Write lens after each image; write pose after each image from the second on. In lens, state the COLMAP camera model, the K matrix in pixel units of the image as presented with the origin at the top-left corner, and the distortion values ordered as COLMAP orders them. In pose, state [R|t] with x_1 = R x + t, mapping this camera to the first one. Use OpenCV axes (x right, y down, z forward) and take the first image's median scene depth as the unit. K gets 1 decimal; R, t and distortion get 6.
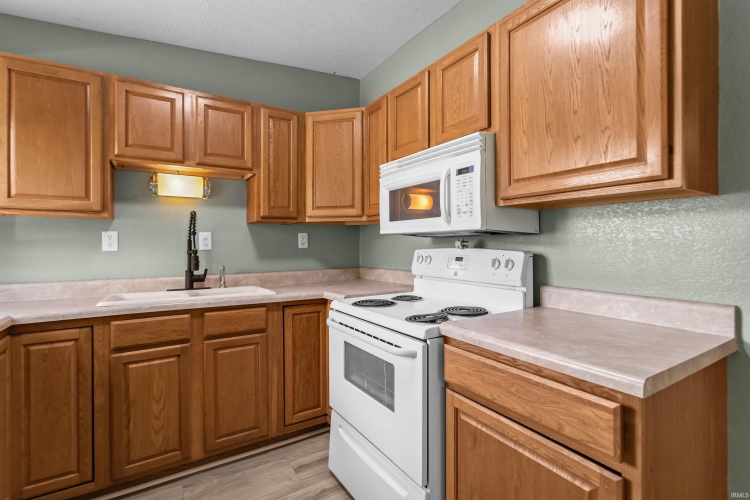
lens RADIAL K [[351.4, 0, 376.9], [0, 351.4, 243.8], [0, 0, 1]] dist [0.001973, 0.000532]
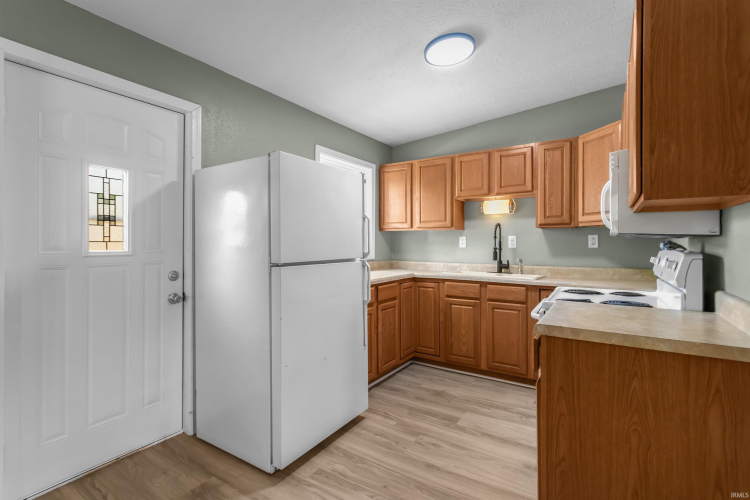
lens RADIAL K [[351.4, 0, 376.9], [0, 351.4, 243.8], [0, 0, 1]] dist [0.001973, 0.000532]
pose [[0.426762, 0.005236, -0.904349, 0.700116], [-0.003507, 0.999985, 0.004134, -0.004783], [0.904357, 0.001407, 0.426774, -0.174913]]
